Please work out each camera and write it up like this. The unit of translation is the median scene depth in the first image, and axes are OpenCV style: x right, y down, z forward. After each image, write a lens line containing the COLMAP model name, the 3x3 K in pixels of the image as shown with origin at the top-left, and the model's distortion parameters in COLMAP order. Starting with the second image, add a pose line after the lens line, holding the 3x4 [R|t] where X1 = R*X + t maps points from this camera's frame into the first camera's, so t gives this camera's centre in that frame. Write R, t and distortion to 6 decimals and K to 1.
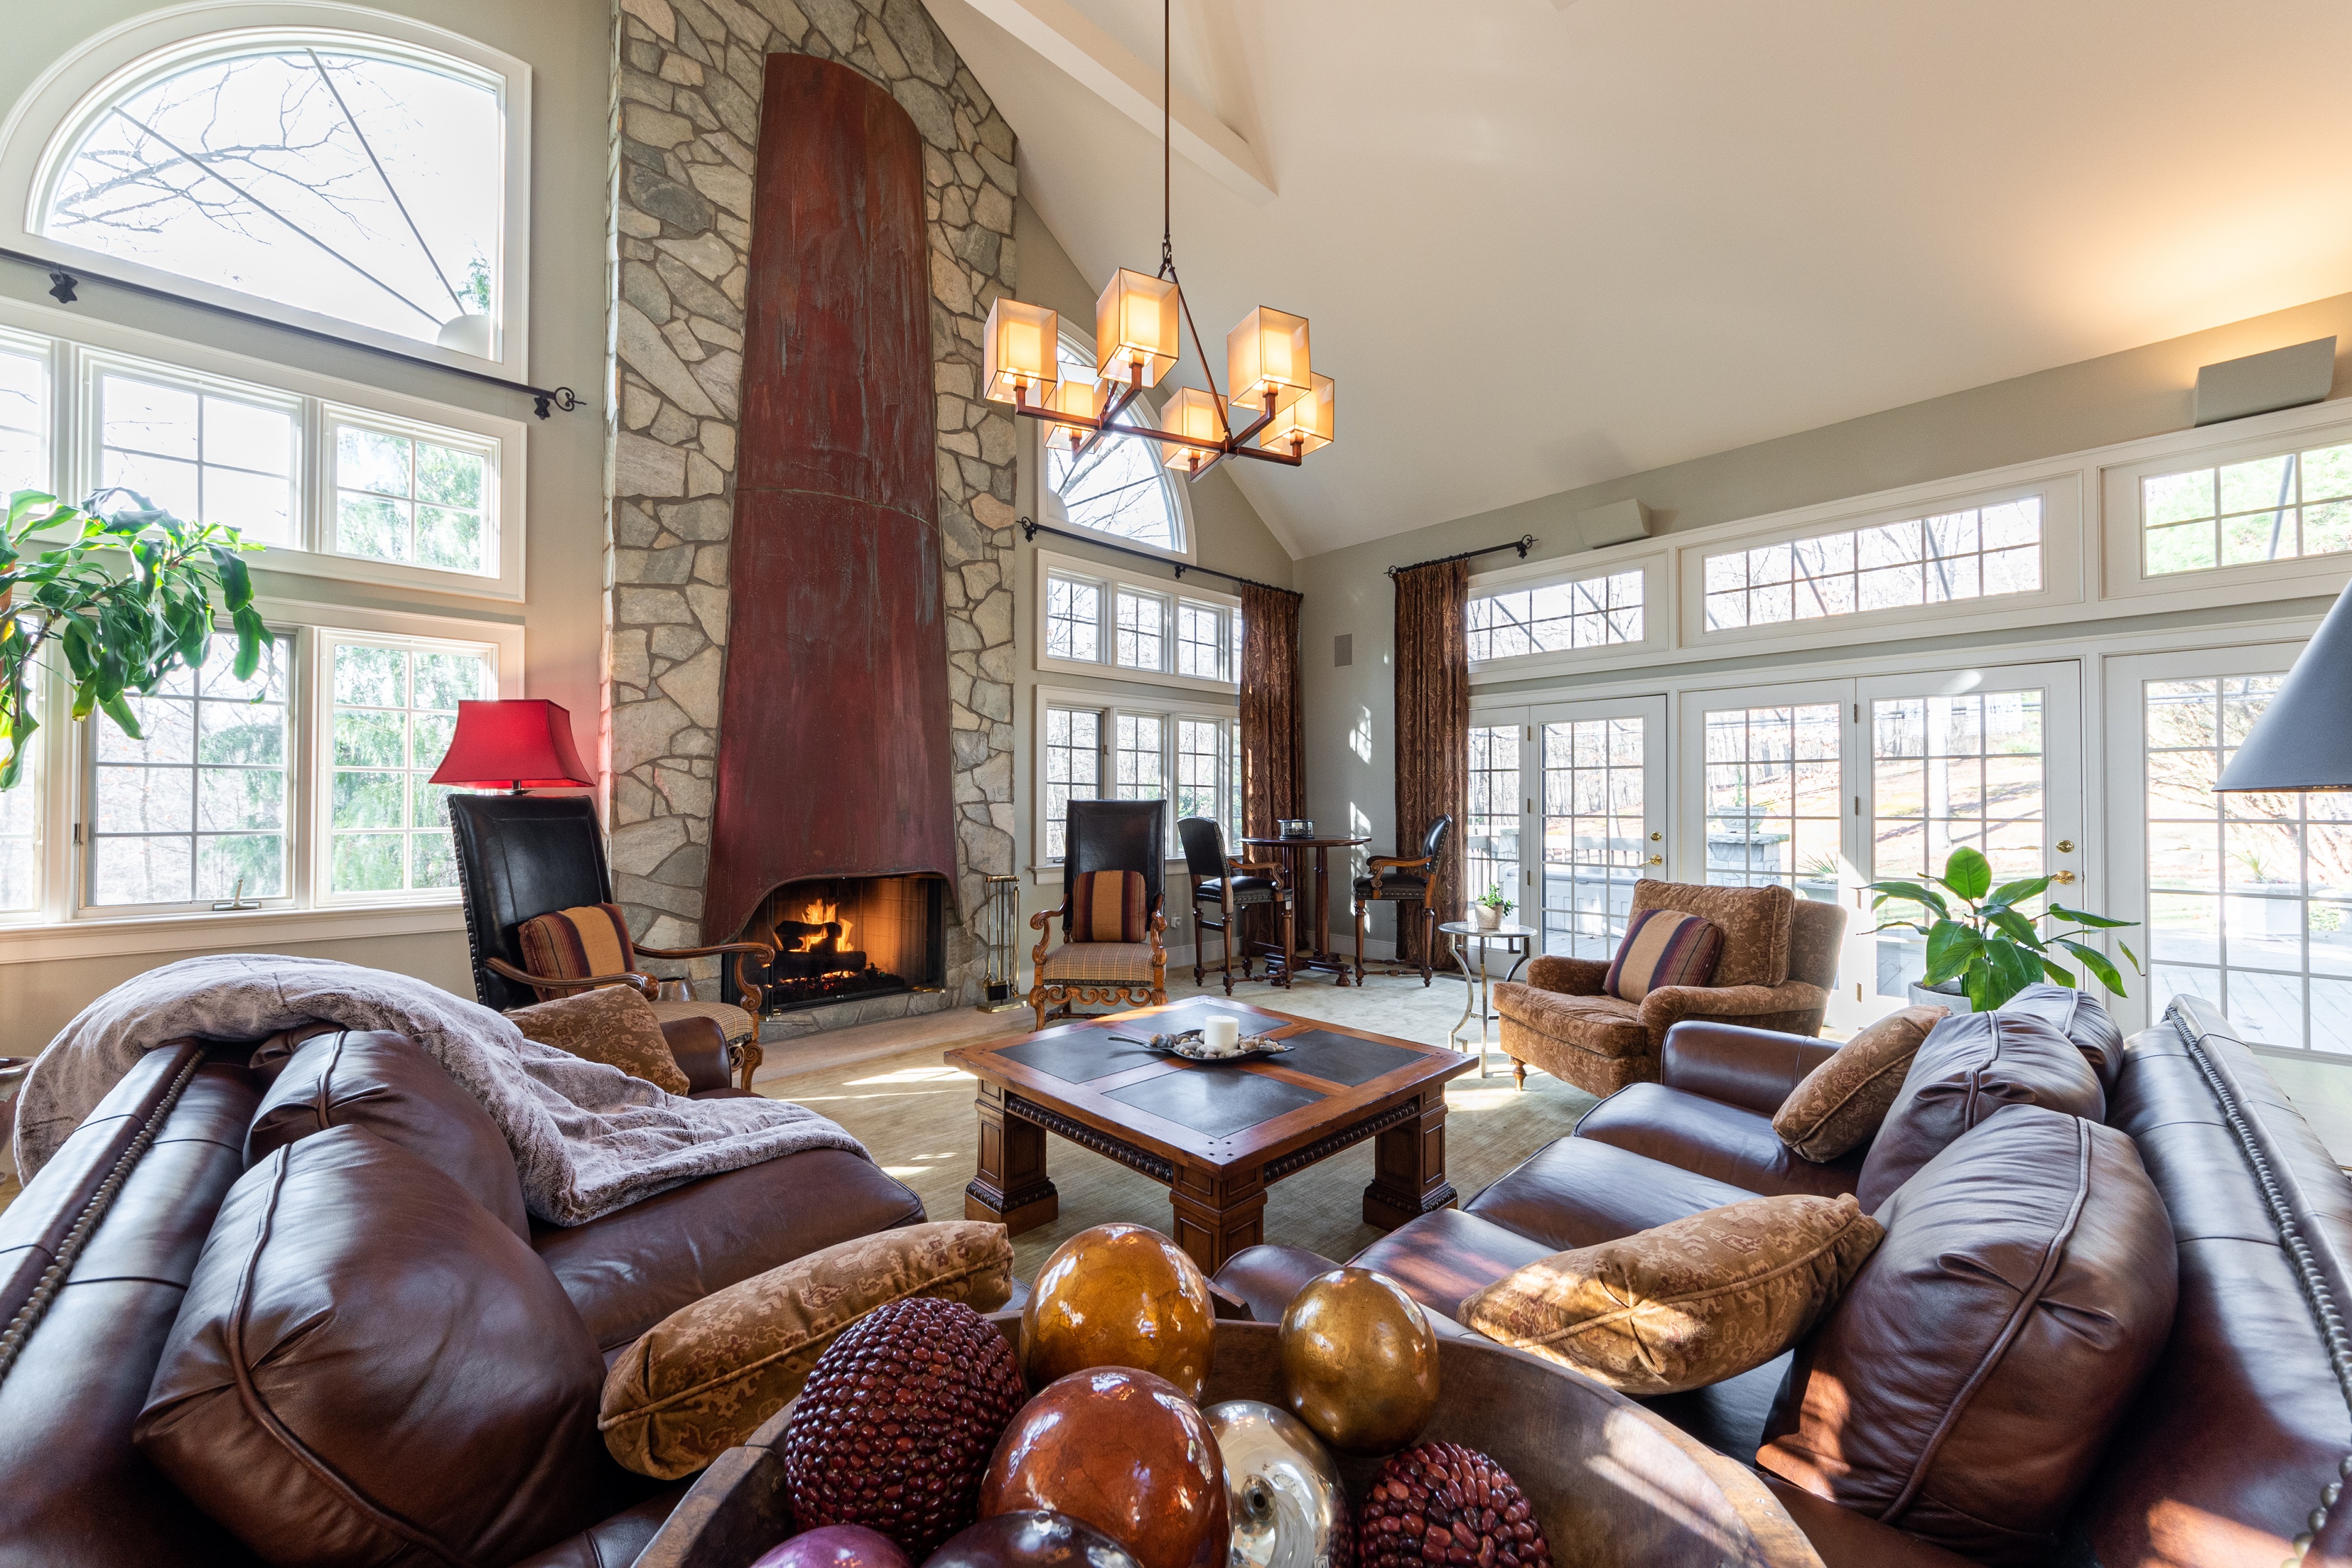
lens RADIAL K [[874.2, 0, 1182.7], [0, 874.2, 782.4], [0, 0, 1]] dist [0.001235, -0.002143]
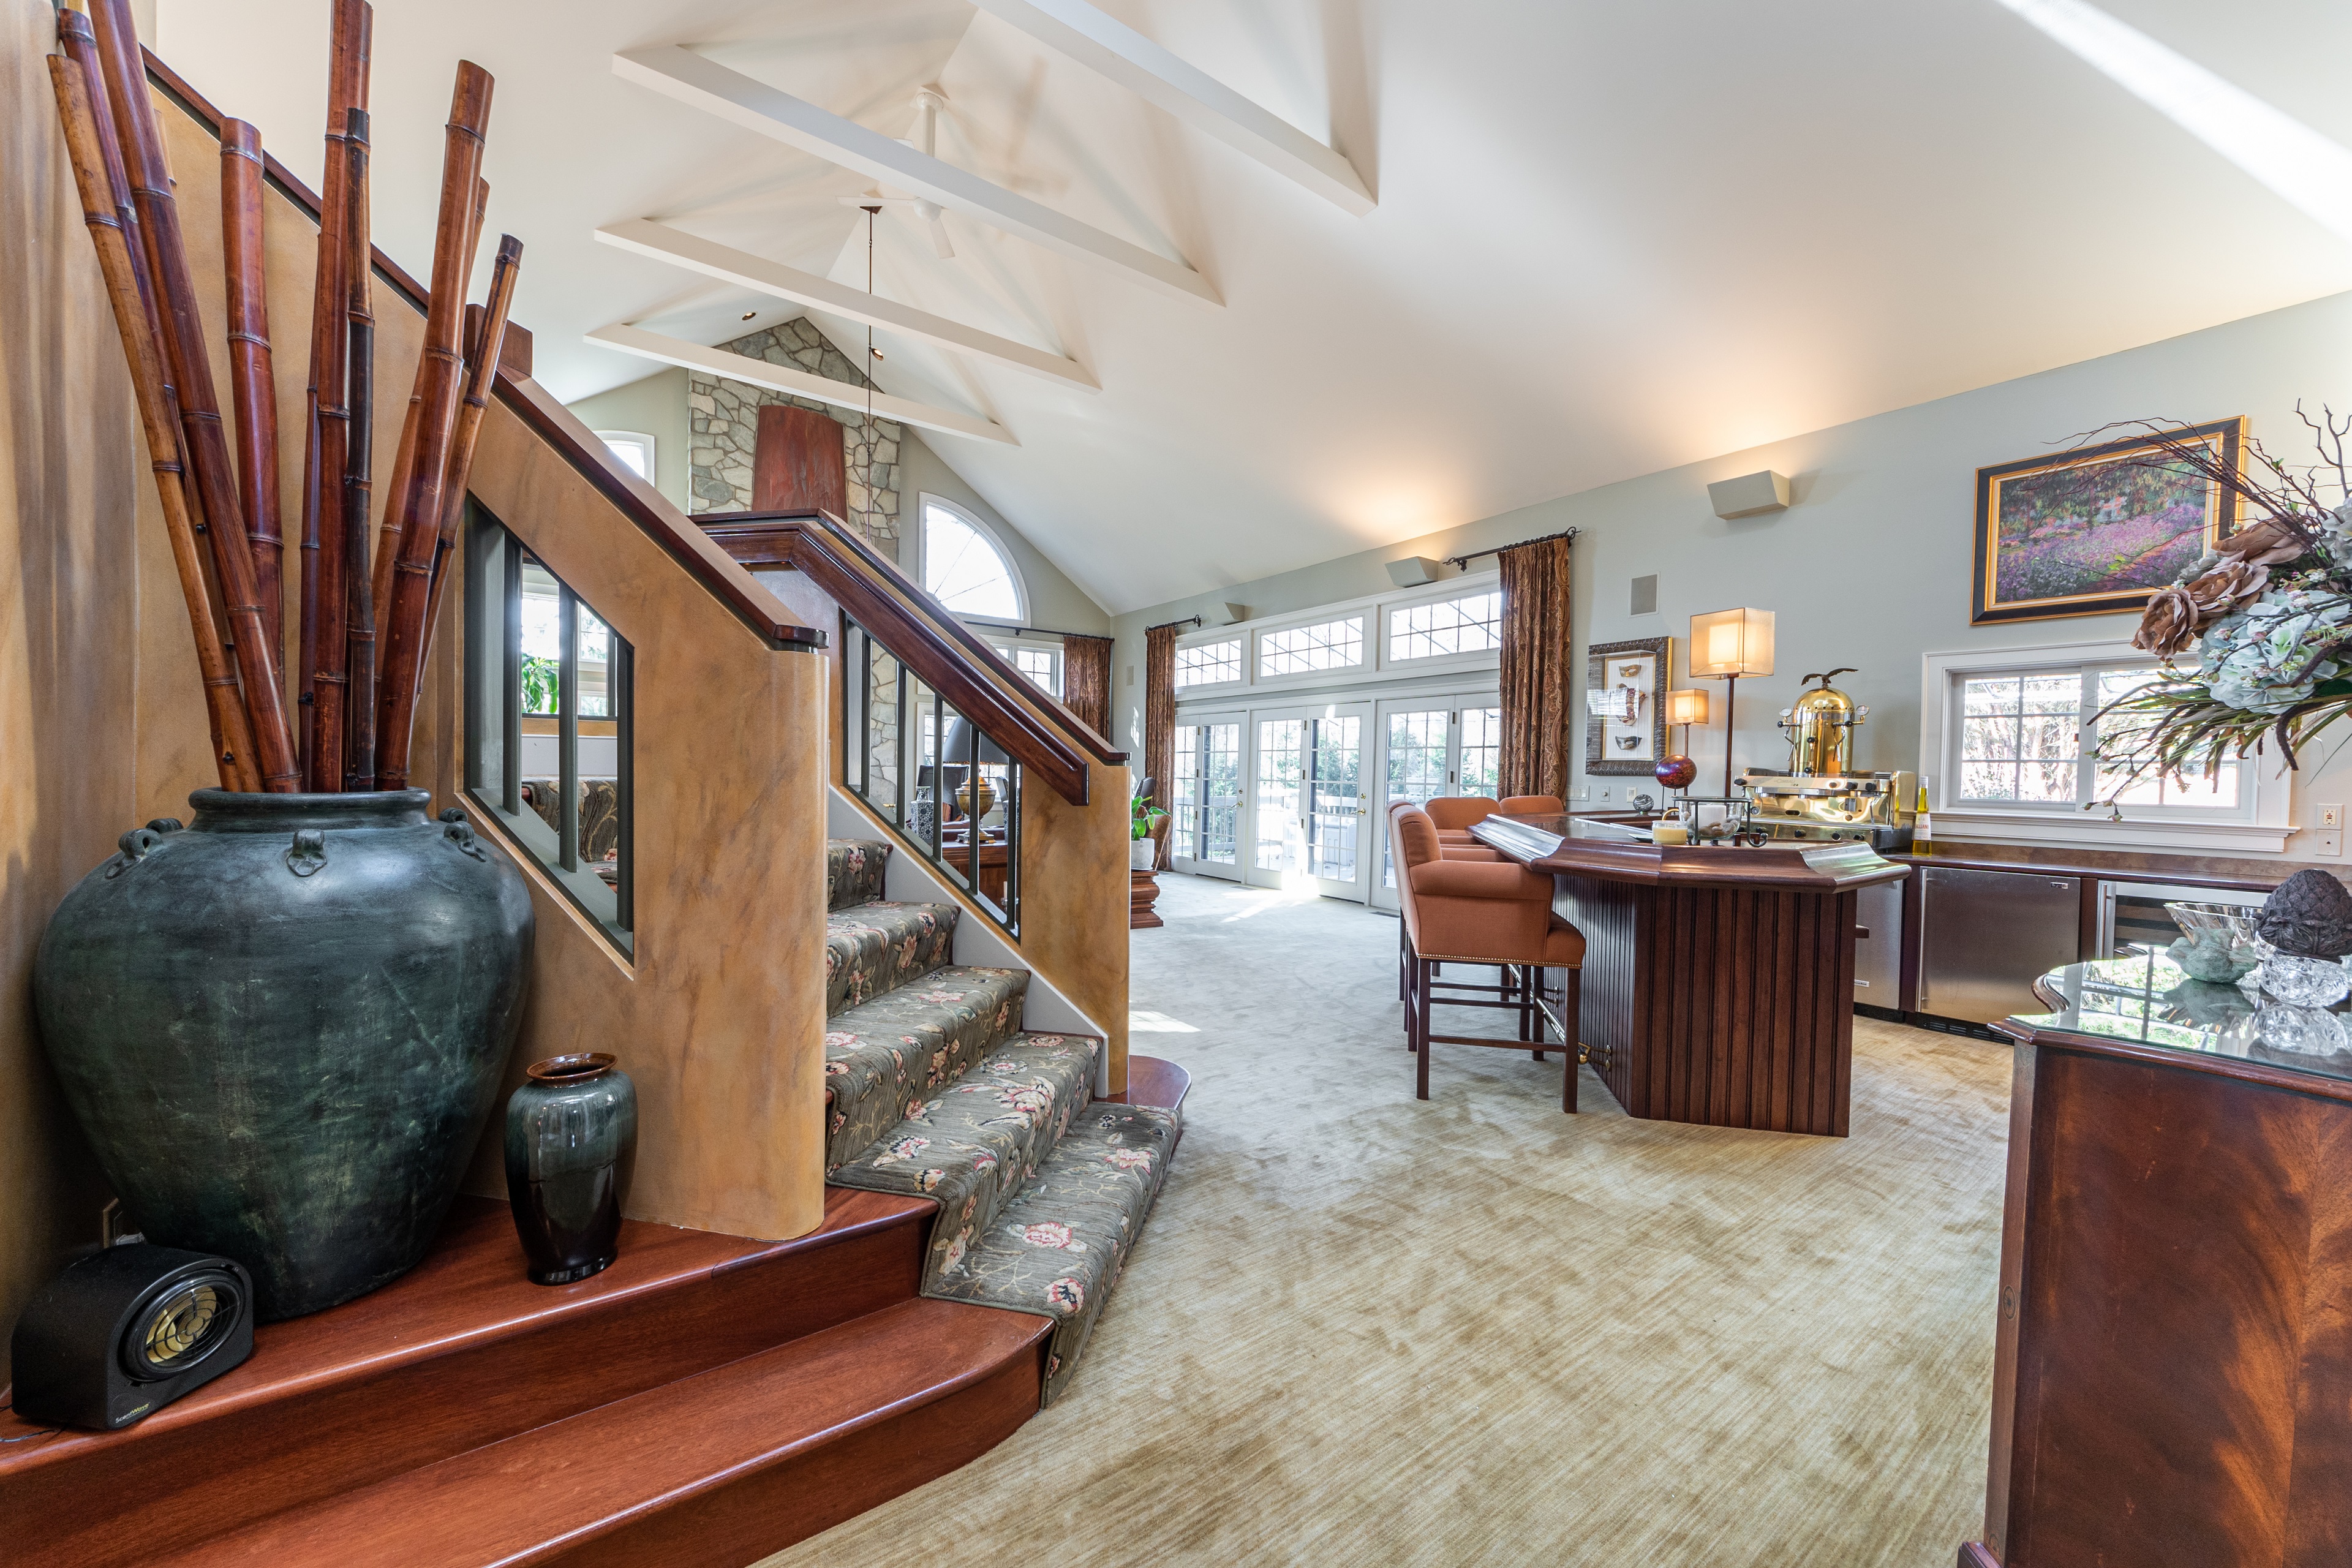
lens RADIAL K [[874.2, 0, 1194.4], [0, 874.2, 801.4], [0, 0, 1]] dist [0.001235, -0.002143]
pose [[0.992101, 0.018524, -0.124064, 0.713787], [-0.011884, 0.998468, 0.054045, -0.011582], [0.124875, -0.052144, 0.990801, -0.849295]]
